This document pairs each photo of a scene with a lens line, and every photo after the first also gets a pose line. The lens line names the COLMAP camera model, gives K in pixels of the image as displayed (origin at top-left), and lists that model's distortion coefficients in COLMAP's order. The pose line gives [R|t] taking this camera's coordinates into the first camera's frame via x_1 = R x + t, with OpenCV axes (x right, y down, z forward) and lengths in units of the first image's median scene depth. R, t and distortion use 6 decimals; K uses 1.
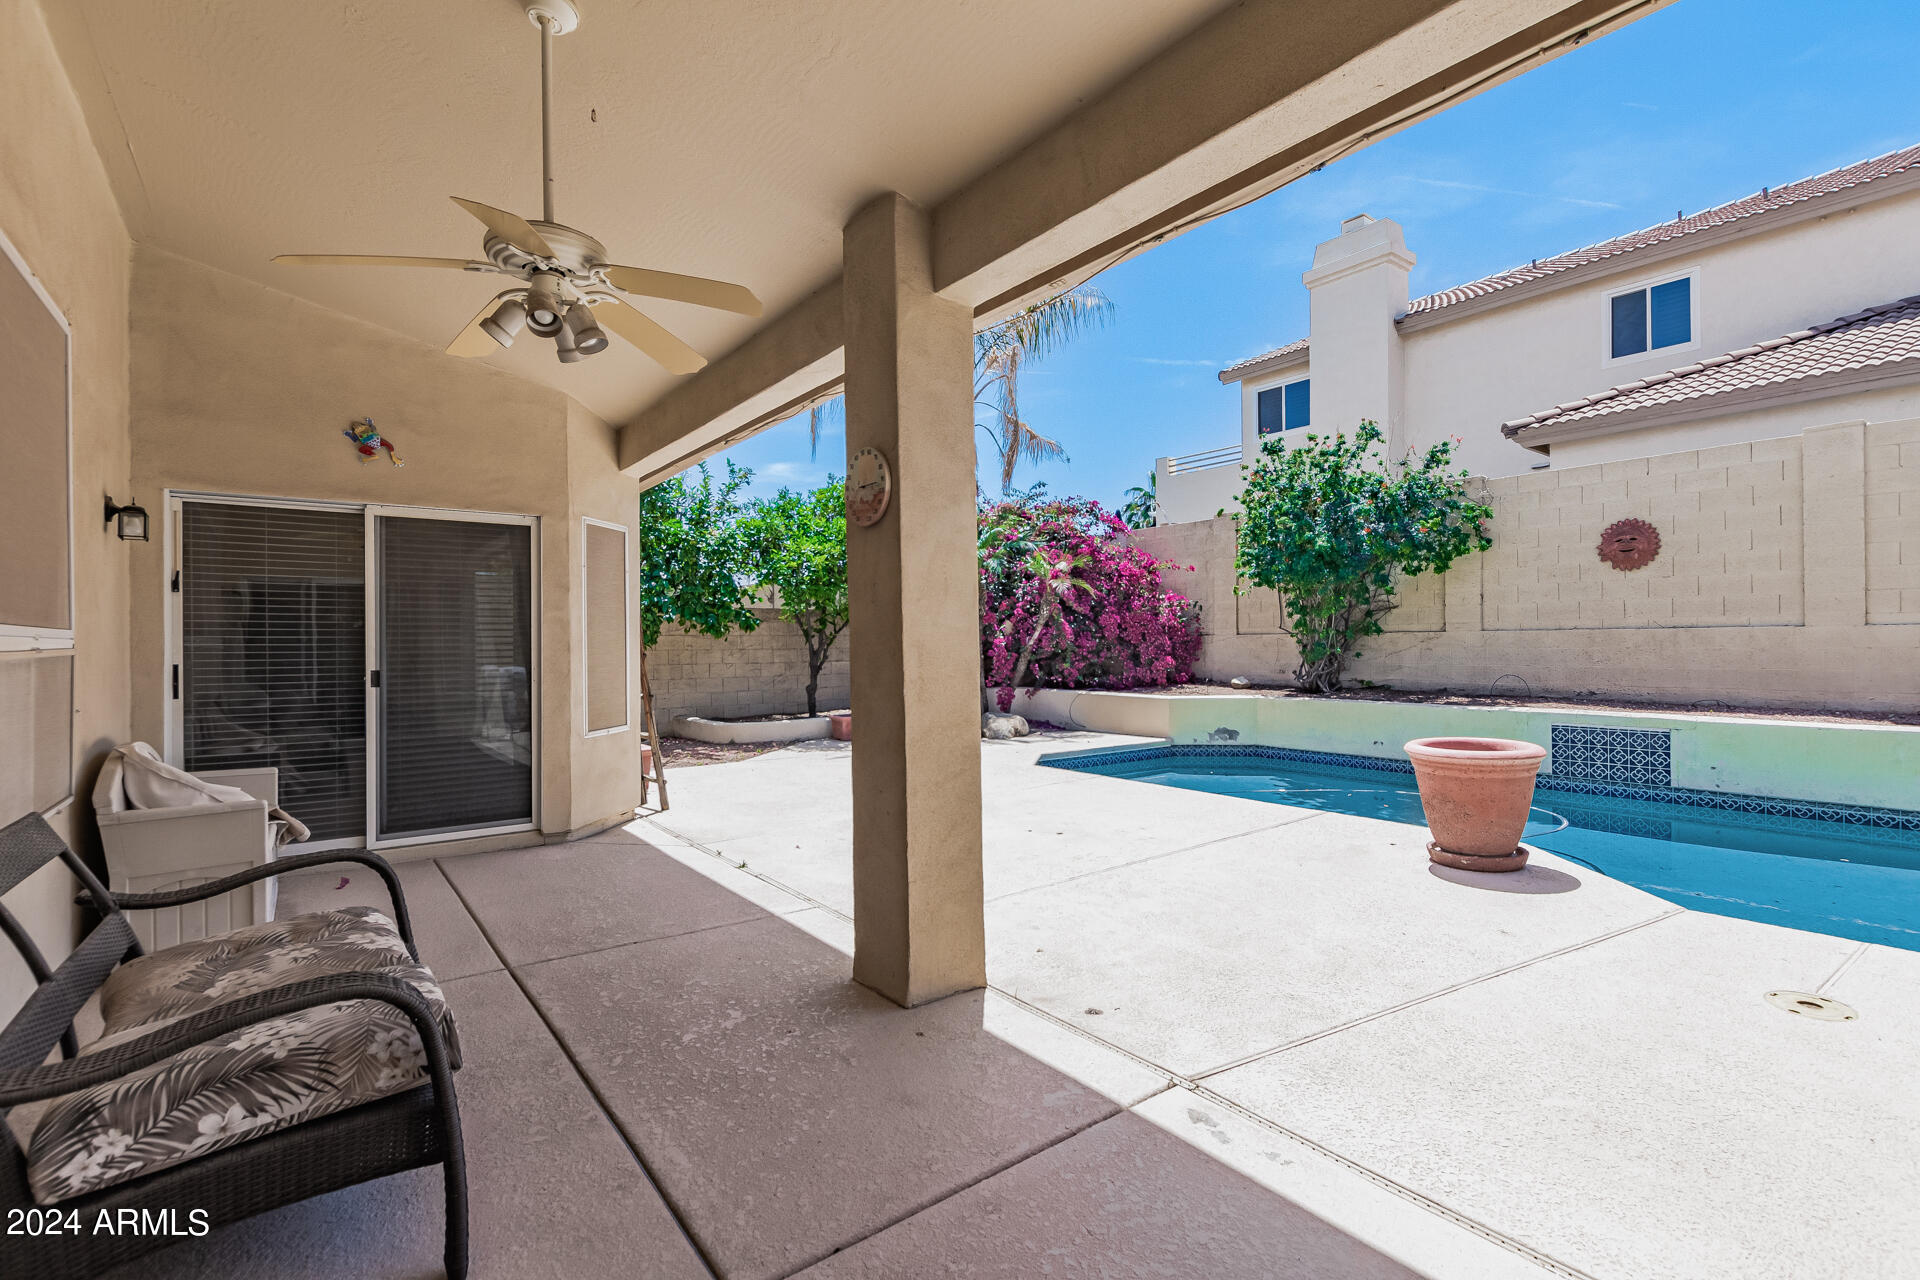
lens RADIAL K [[878.5, 0, 956.6], [0, 878.5, 641.2], [0, 0, 1]] dist [0.002315, -0.002120]
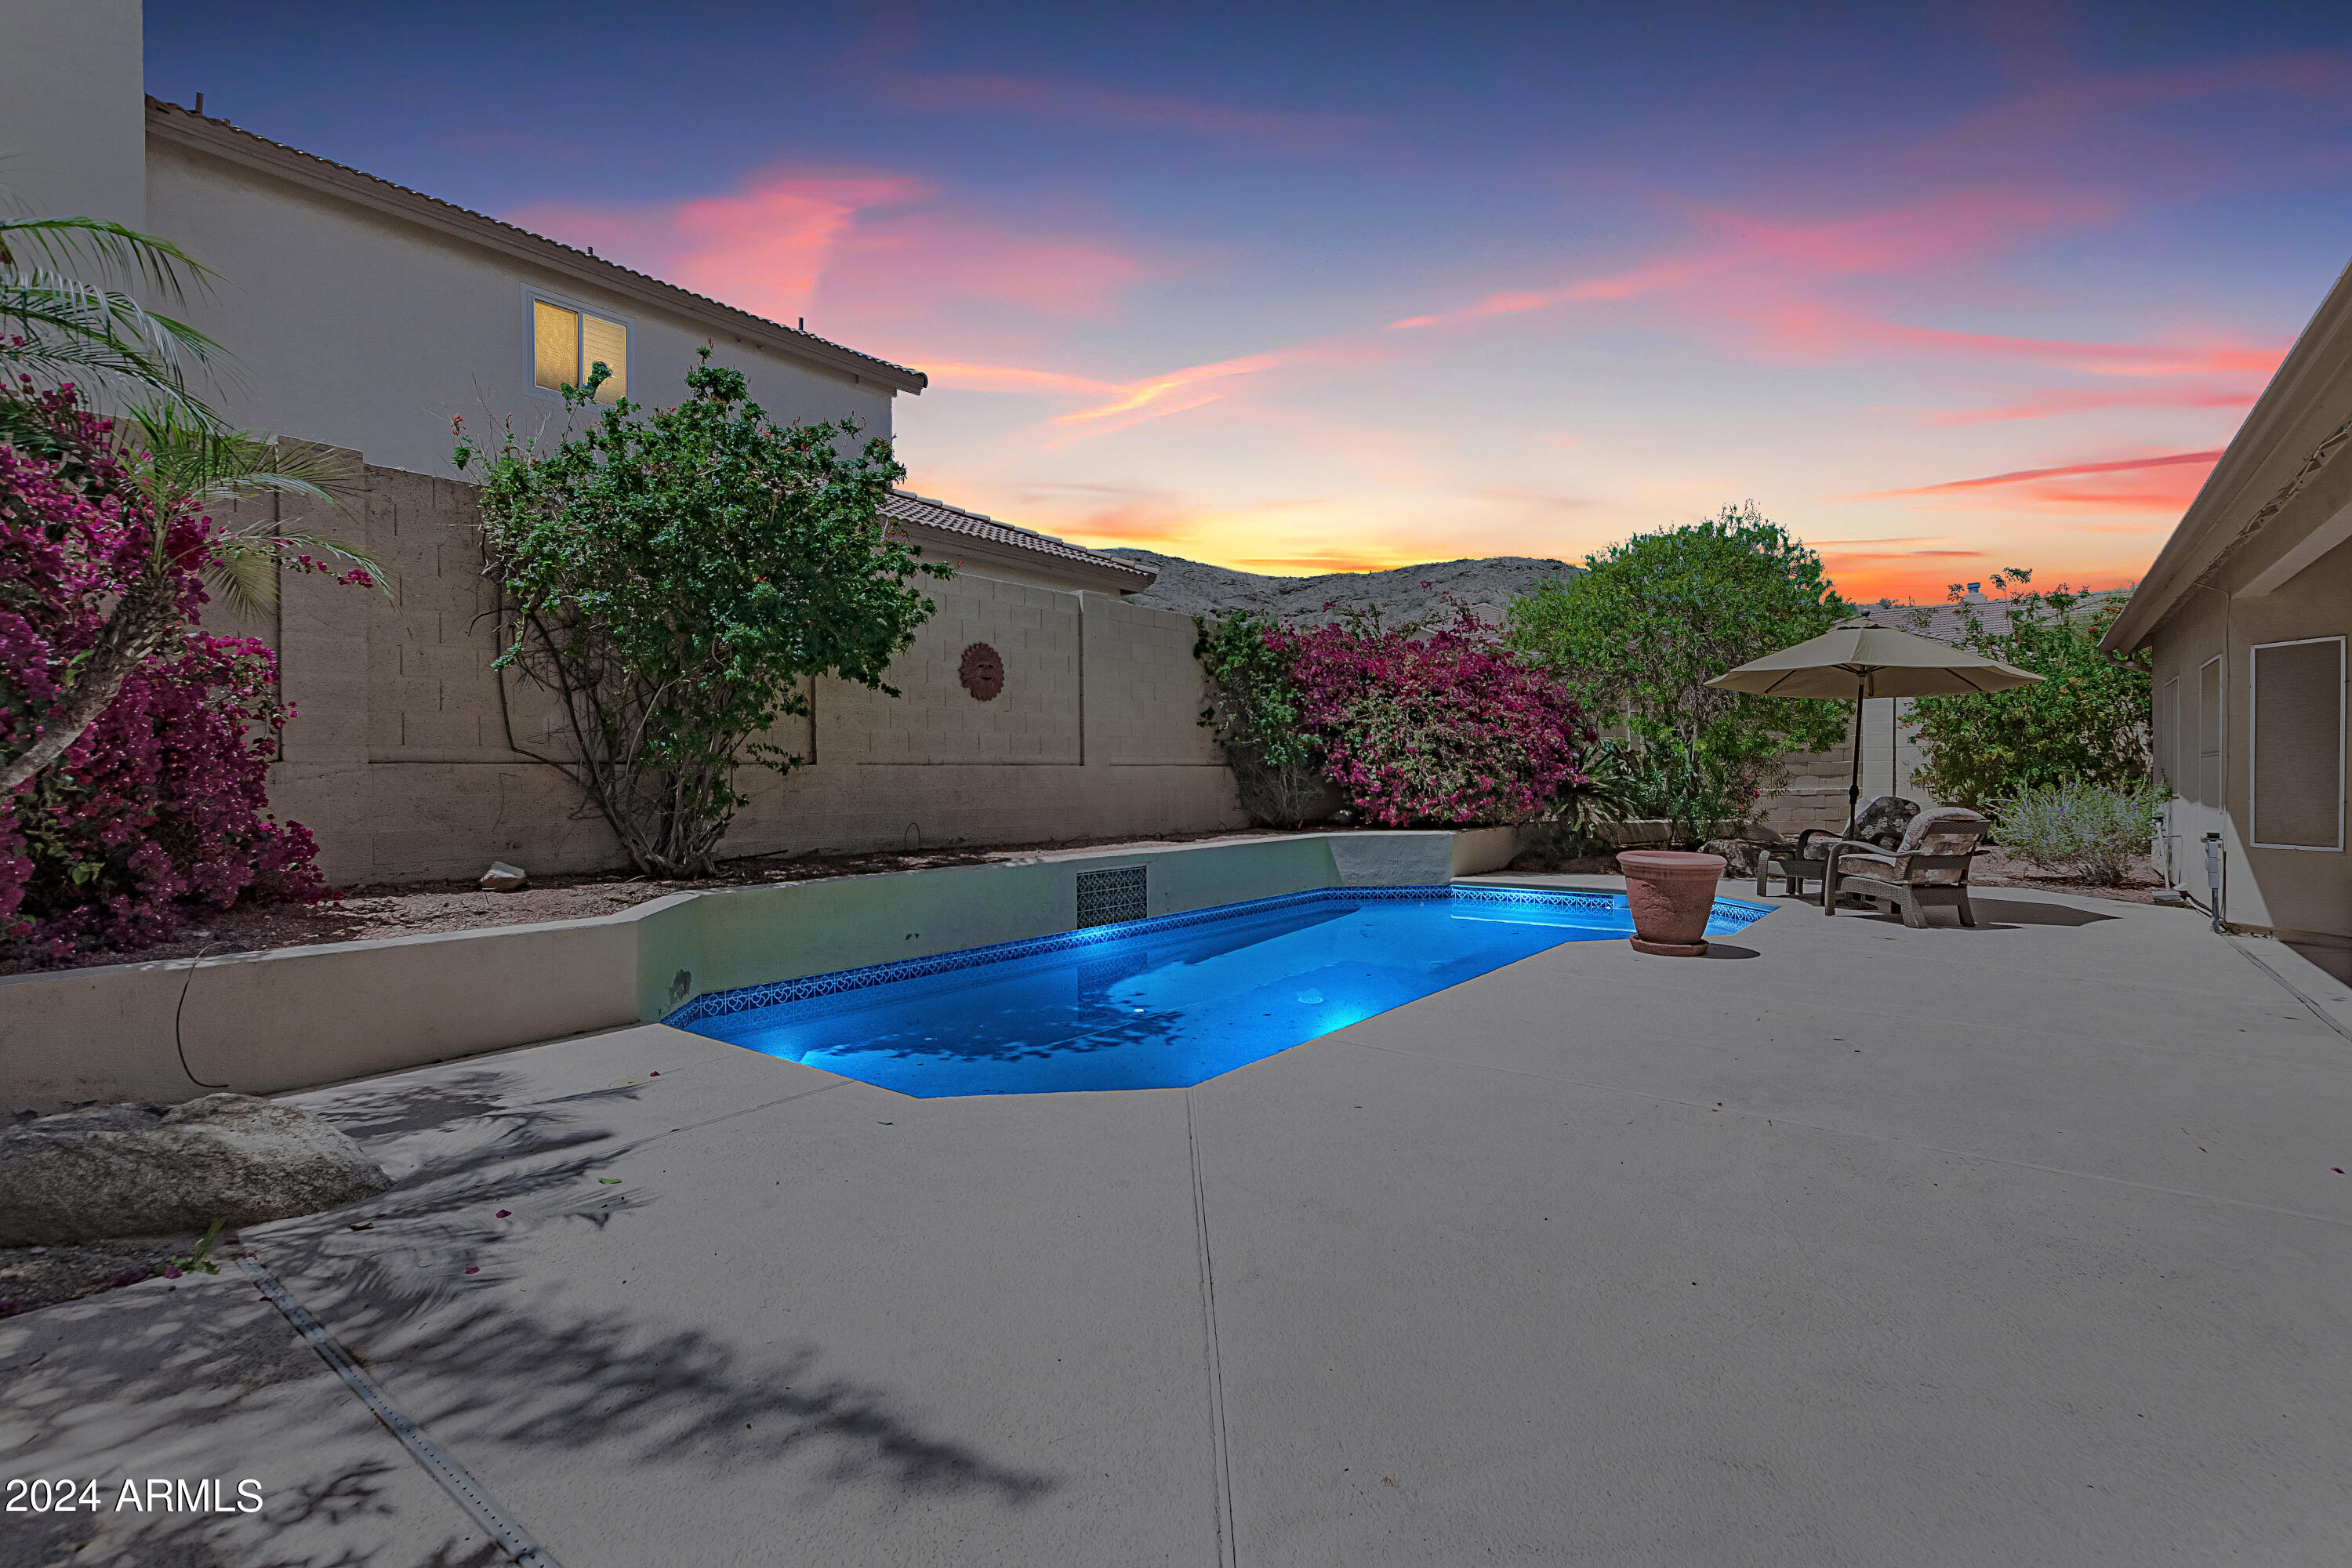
lens RADIAL K [[1076.2, 0, 1183.5], [0, 1076.2, 786.8], [0, 0, 1]] dist [0.002315, -0.002120]
pose [[-0.264071, 0.000921, 0.964503, -0.304505], [0.008482, 0.999963, 0.001368, 0.007178], [-0.964466, 0.008542, -0.264069, 0.942984]]
